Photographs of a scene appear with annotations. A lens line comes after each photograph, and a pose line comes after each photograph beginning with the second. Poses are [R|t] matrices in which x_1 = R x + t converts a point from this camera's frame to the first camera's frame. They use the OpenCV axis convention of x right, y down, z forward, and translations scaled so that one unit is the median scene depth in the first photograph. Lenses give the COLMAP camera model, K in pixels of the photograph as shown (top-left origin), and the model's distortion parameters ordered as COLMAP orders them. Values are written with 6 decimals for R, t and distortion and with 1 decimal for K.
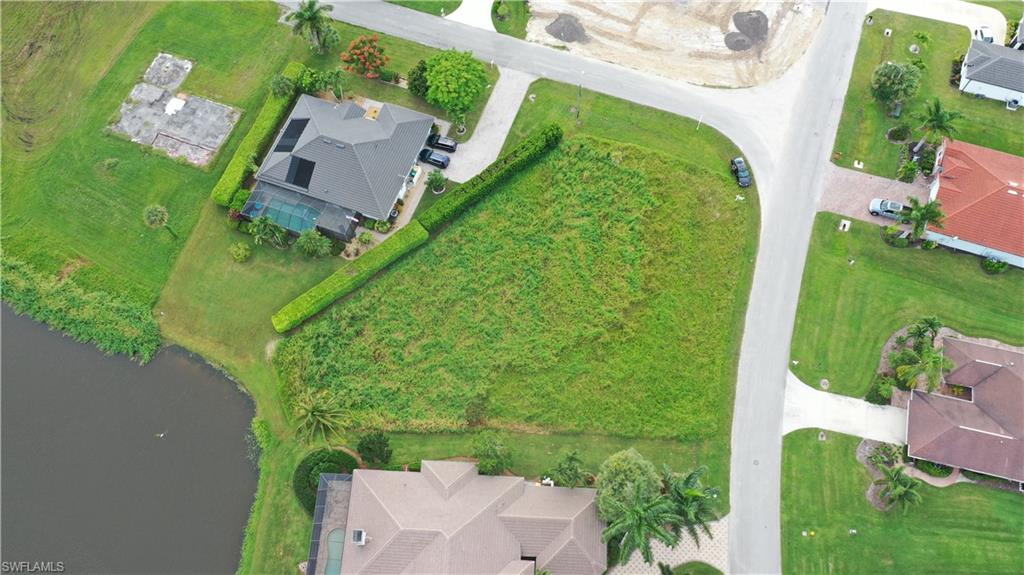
lens RADIAL K [[807.0, 0, 512.3], [0, 807.0, 289.7], [0, 0, 1]] dist [0.002240, 0.004813]
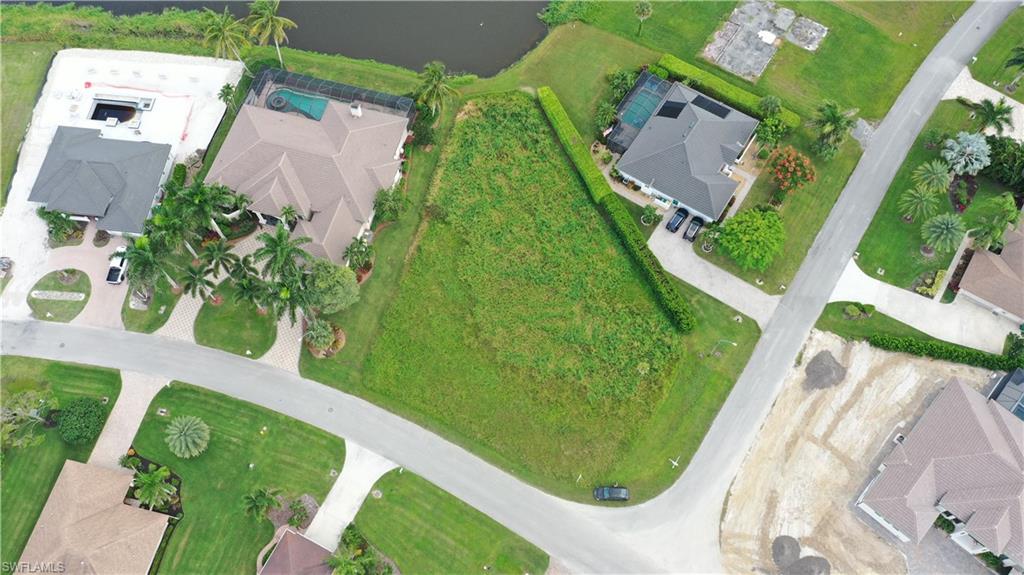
lens RADIAL K [[807.0, 0, 510.0], [0, 807.0, 289.8], [0, 0, 1]] dist [0.002240, 0.004813]
pose [[-0.222980, 0.901107, -0.371868, 0.432619], [-0.878895, -0.020817, 0.476562, -0.473777], [0.421692, 0.433096, 0.796620, 0.079438]]
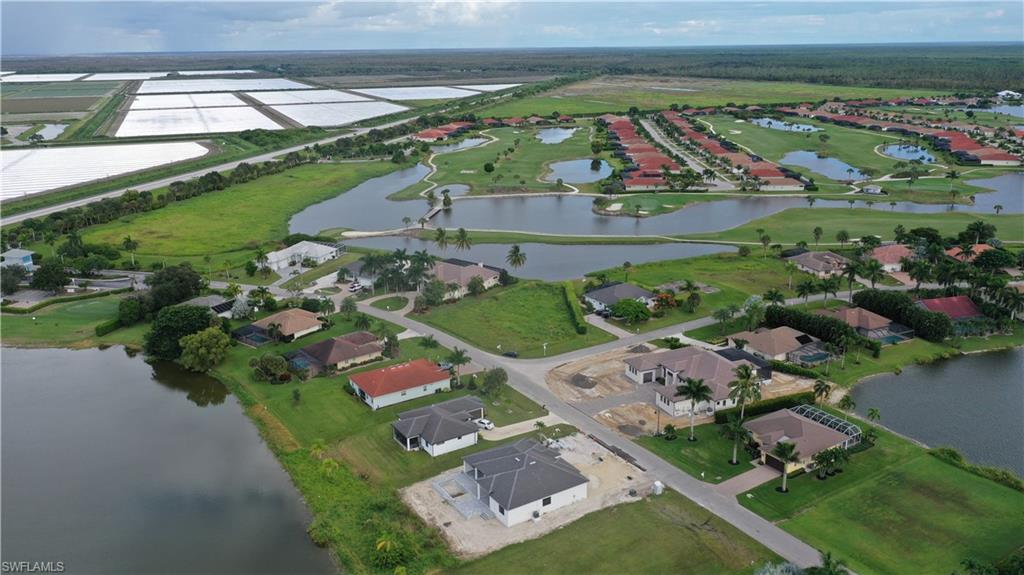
lens RADIAL K [[807.0, 0, 512.2], [0, 807.0, 290.4], [0, 0, 1]] dist [0.002240, 0.004813]
pose [[-0.603248, 0.265046, -0.752225, 1.622054], [-0.716542, 0.234059, 0.657103, -1.391670], [0.350227, 0.935397, 0.048721, 0.739494]]
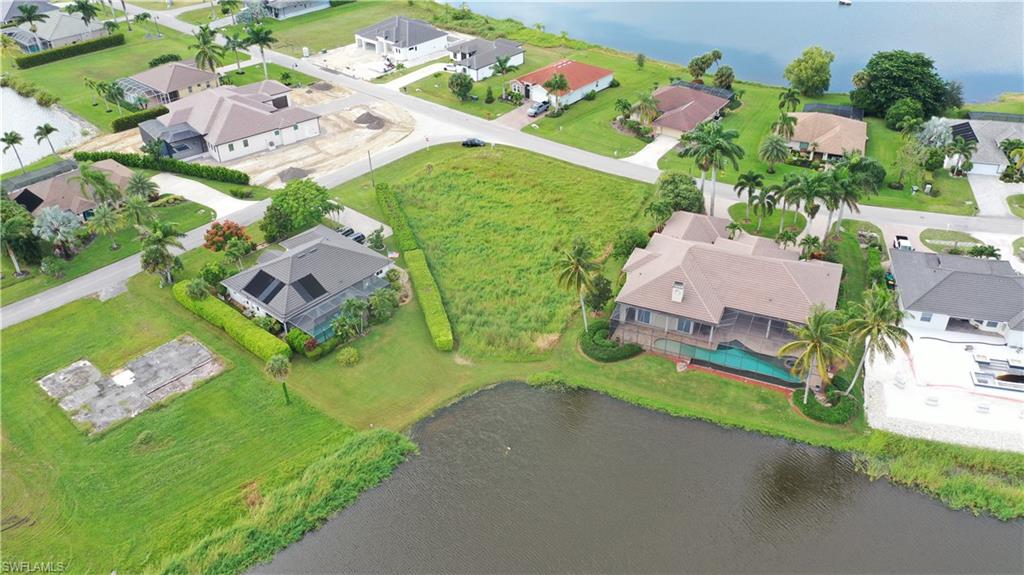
lens RADIAL K [[807.0, 0, 512.2], [0, 807.0, 285.4], [0, 0, 1]] dist [0.002240, 0.004813]
pose [[0.354399, -0.497803, 0.791577, -0.915171], [0.855940, 0.513553, -0.060254, 0.123591], [-0.376522, 0.698896, 0.608092, 0.271018]]
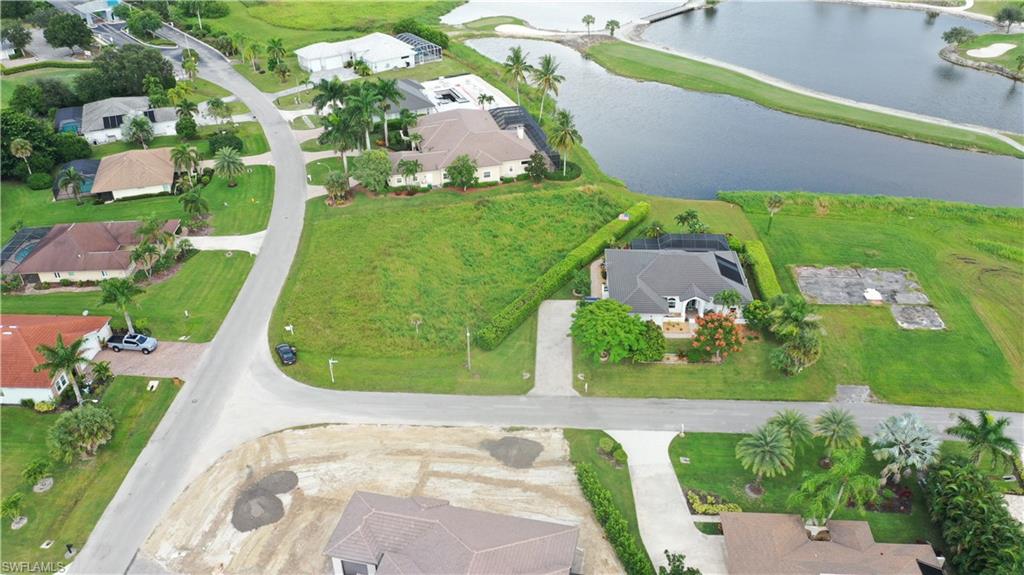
lens RADIAL K [[807.0, 0, 513.0], [0, 807.0, 286.4], [0, 0, 1]] dist [0.002240, 0.004813]
pose [[-0.954625, 0.190105, -0.229239, 0.222720], [-0.254657, -0.121994, 0.959306, -1.074780], [0.154403, 0.974155, 0.164870, 0.779668]]
